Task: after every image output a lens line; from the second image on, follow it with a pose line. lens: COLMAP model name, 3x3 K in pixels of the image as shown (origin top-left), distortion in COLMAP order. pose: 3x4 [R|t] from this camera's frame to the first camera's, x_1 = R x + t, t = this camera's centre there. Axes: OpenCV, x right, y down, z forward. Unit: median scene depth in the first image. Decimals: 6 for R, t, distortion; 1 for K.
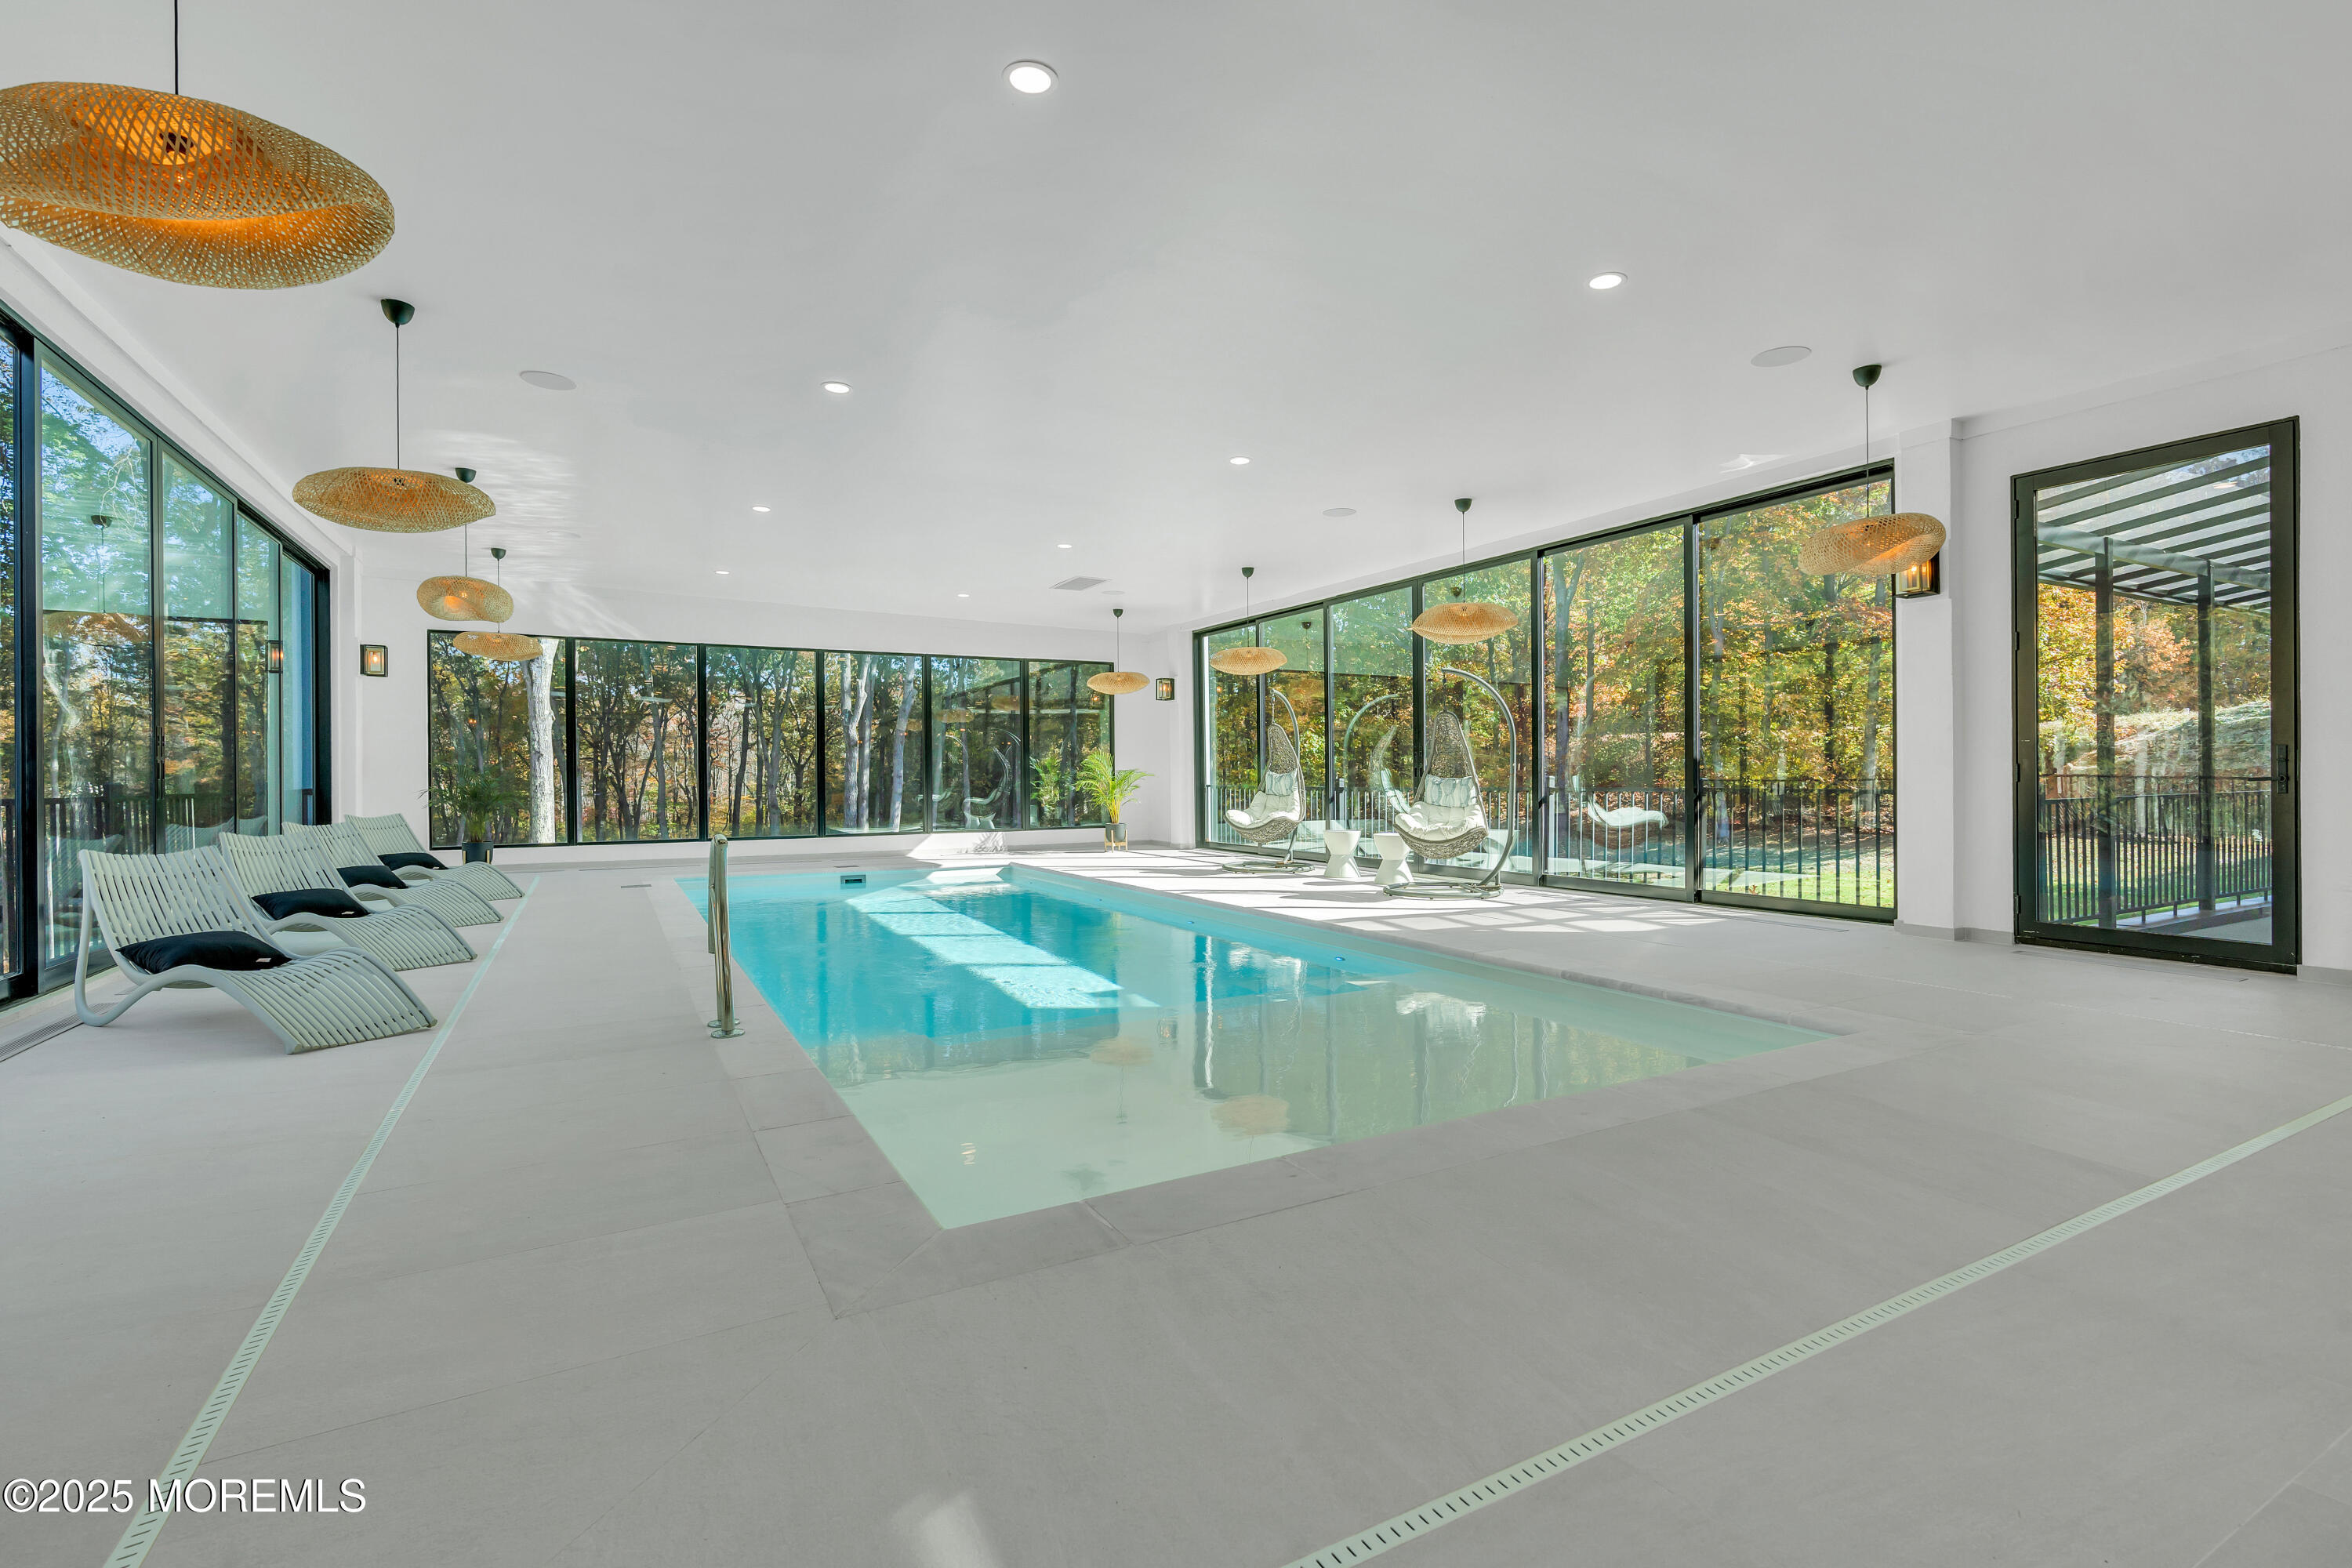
lens RADIAL K [[1046.5, 0, 1174.0], [0, 1046.5, 777.2], [0, 0, 1]] dist [-0.005599, 0.000456]
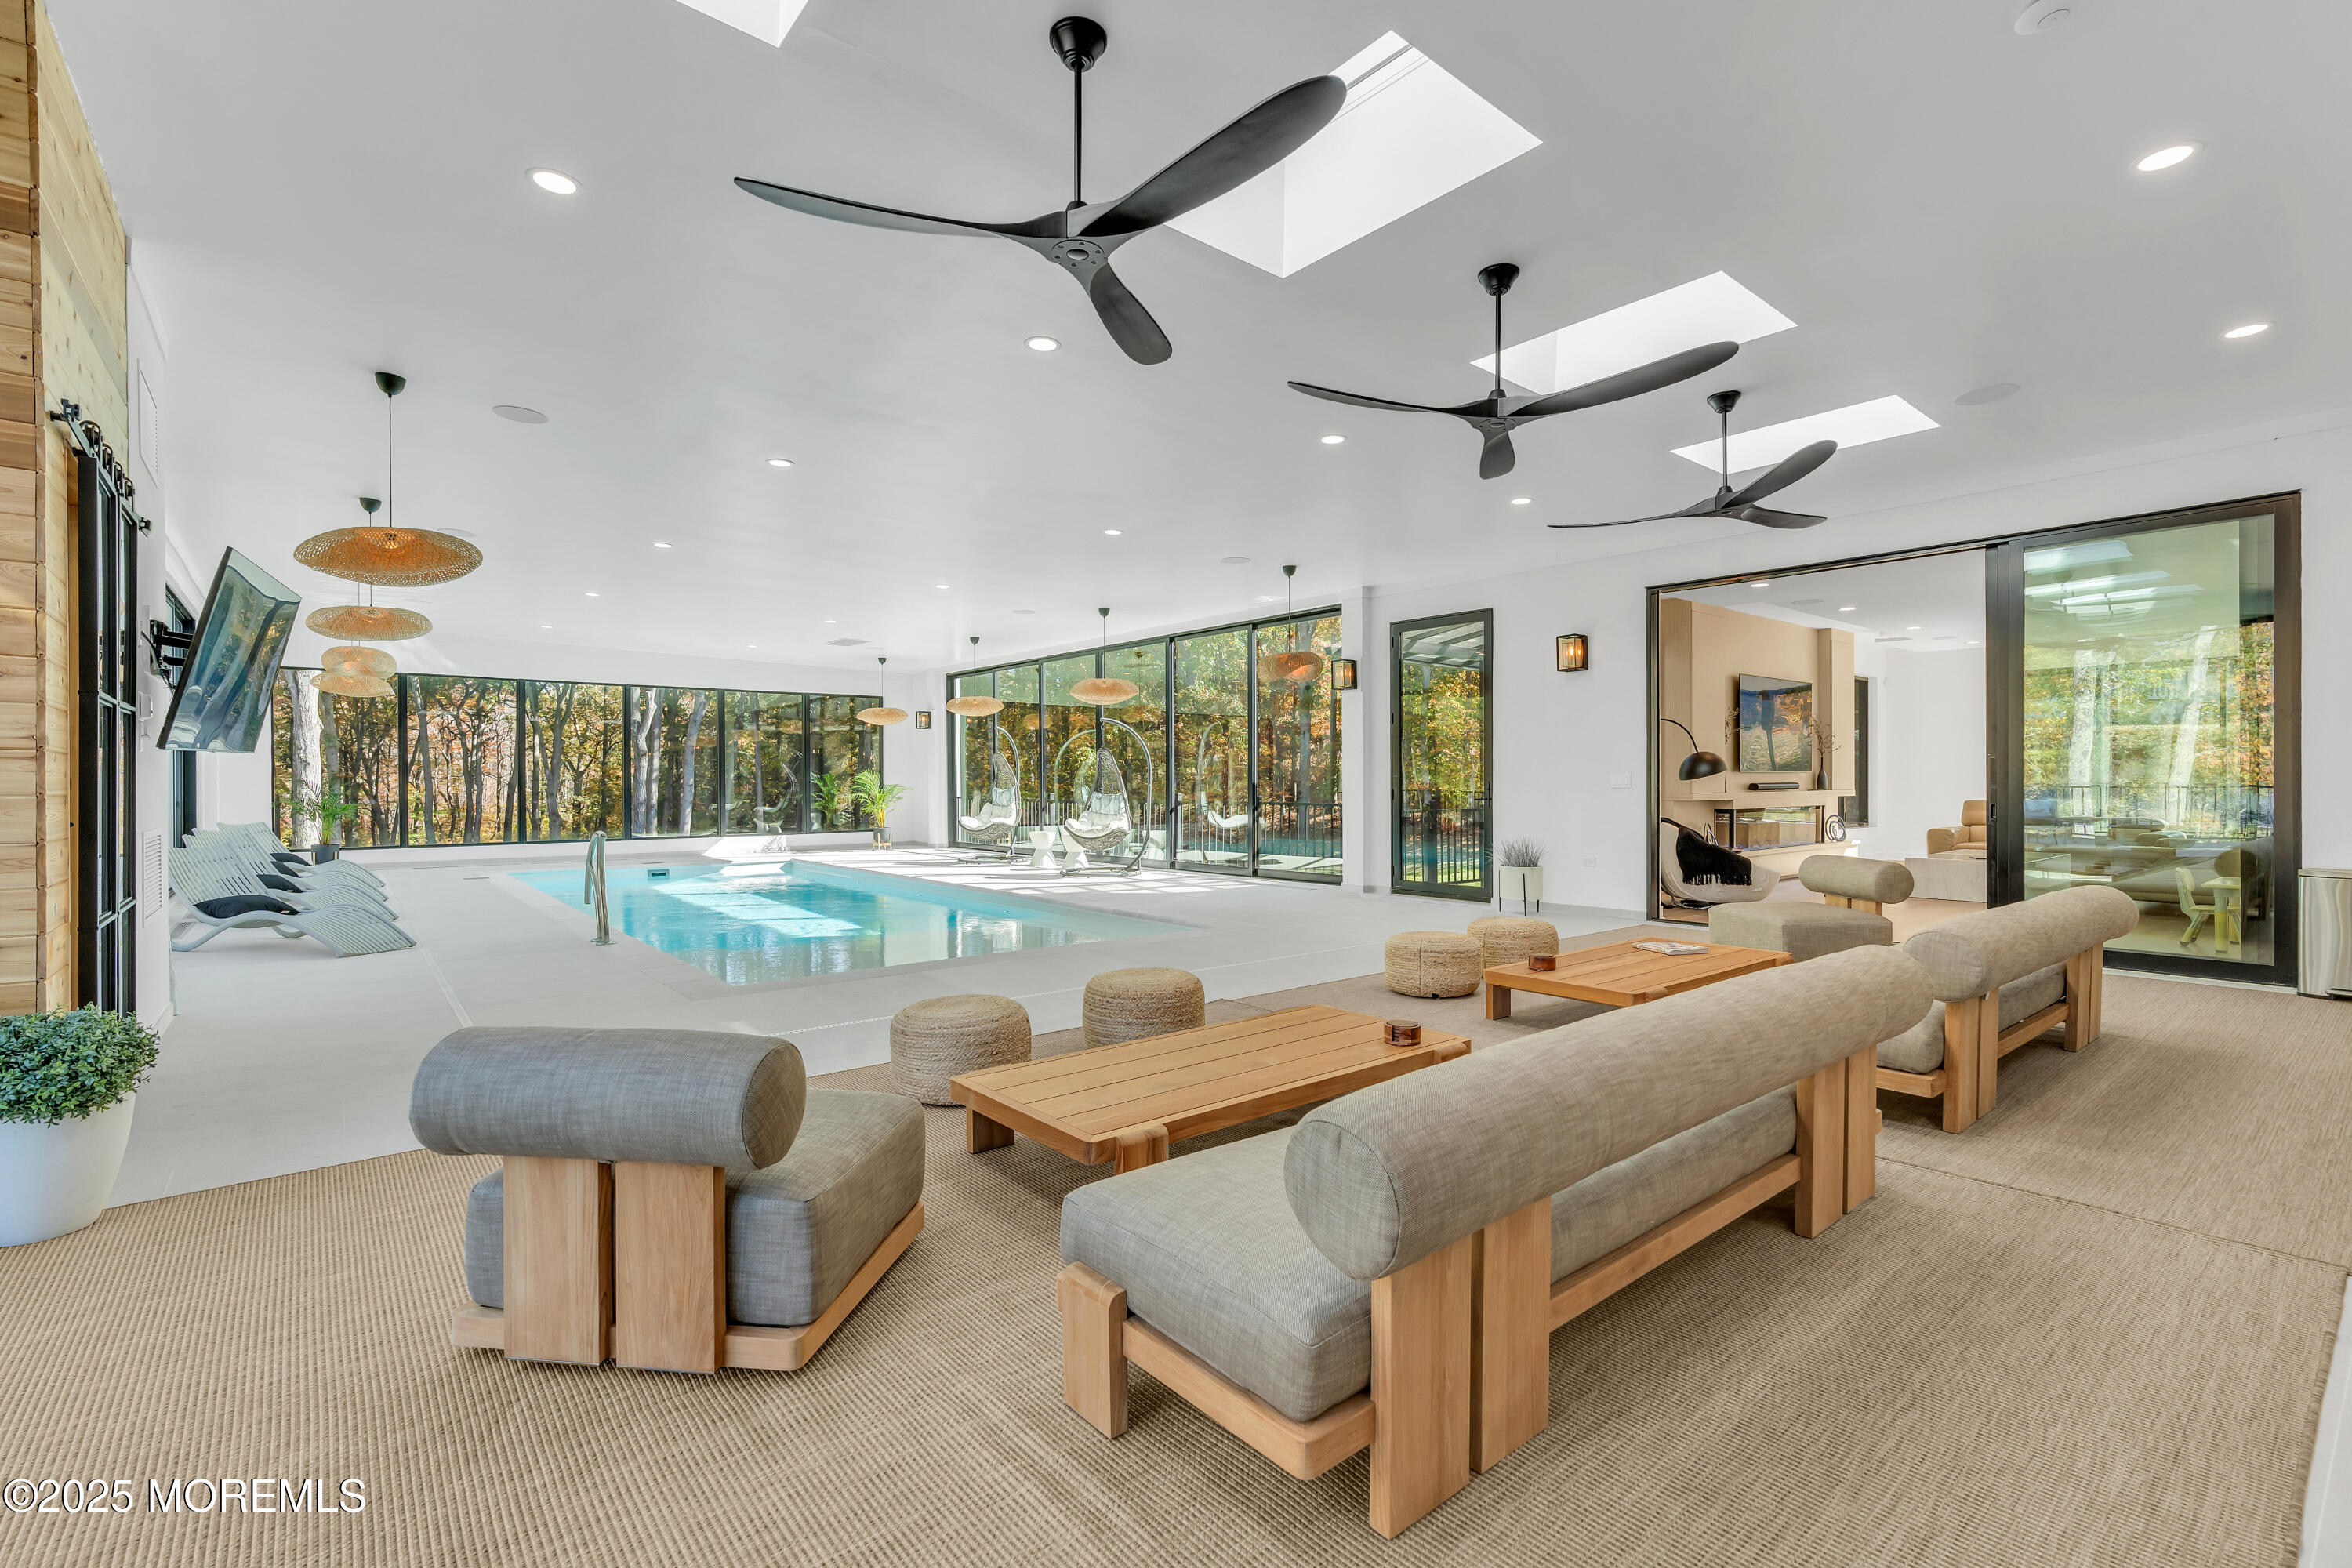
lens RADIAL K [[1046.5, 0, 1183.5], [0, 1046.5, 793.3], [0, 0, 1]] dist [-0.005599, 0.000456]
pose [[0.982288, 0.001859, 0.187370, 0.073143], [-0.003521, 0.999957, 0.008538, -0.010135], [-0.187346, -0.009047, 0.982252, -0.333091]]
